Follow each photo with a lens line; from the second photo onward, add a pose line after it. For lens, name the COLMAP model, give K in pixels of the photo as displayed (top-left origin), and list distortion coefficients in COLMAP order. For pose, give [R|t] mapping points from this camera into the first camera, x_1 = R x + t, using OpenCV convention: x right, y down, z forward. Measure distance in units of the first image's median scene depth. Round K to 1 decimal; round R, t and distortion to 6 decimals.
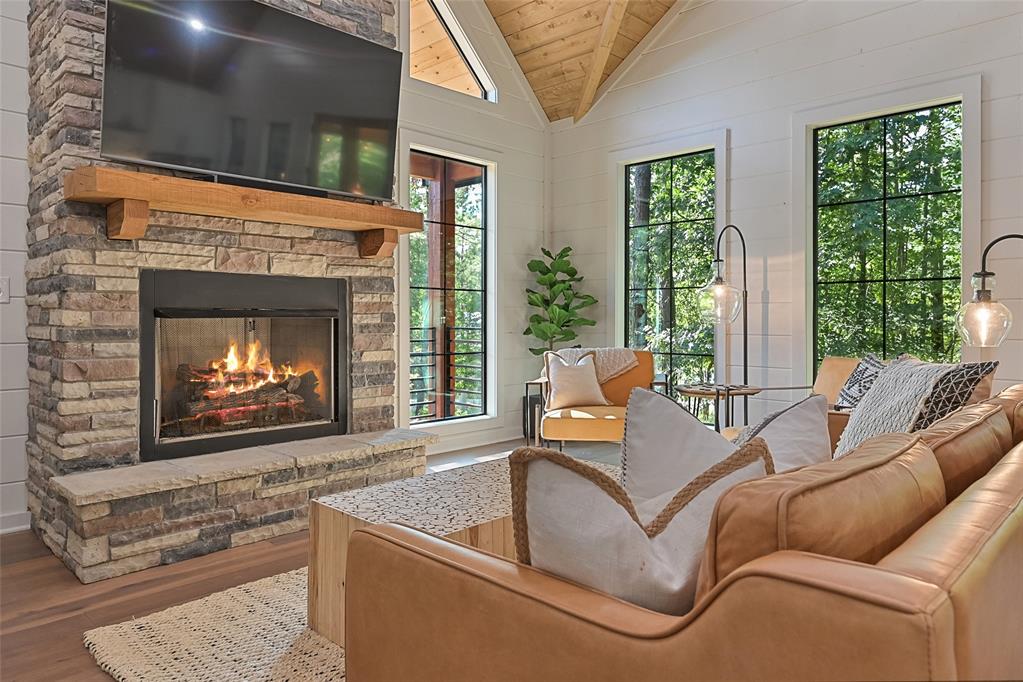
lens RADIAL K [[672.7, 0, 515.4], [0, 672.7, 335.9], [0, 0, 1]] dist [-0.005296, -0.001079]
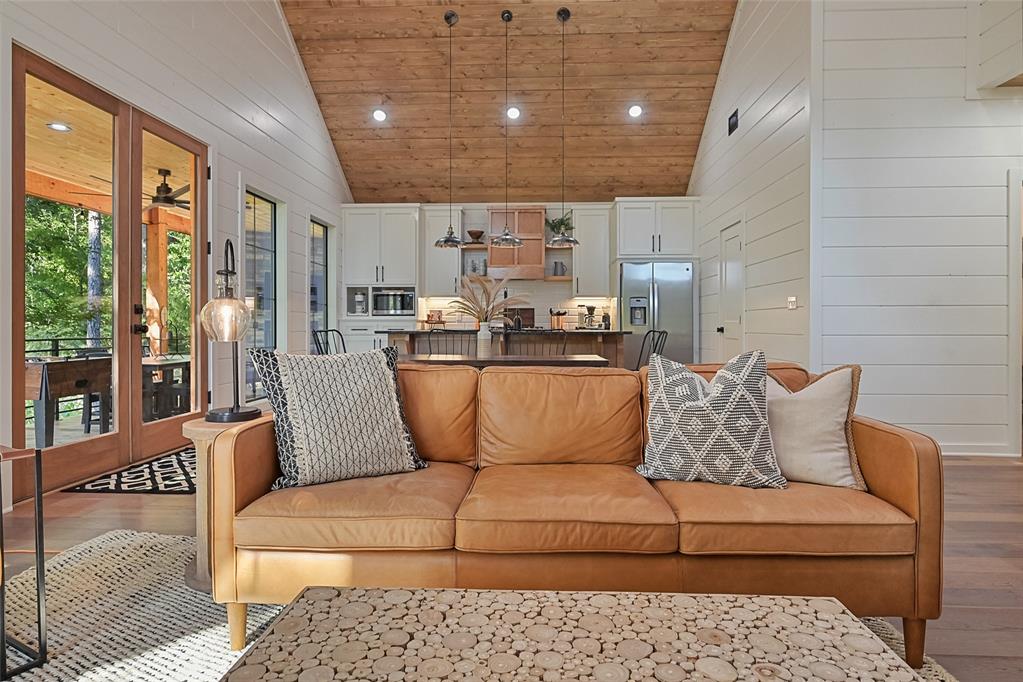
lens RADIAL K [[591.4, 0, 511.5], [0, 591.4, 341.0], [0, 0, 1]] dist [-0.003392, -0.002440]
pose [[-0.665714, -0.016463, 0.746025, -0.349586], [0.004893, 0.999639, 0.026425, -0.008176], [-0.746191, 0.021242, -0.665393, 1.532738]]
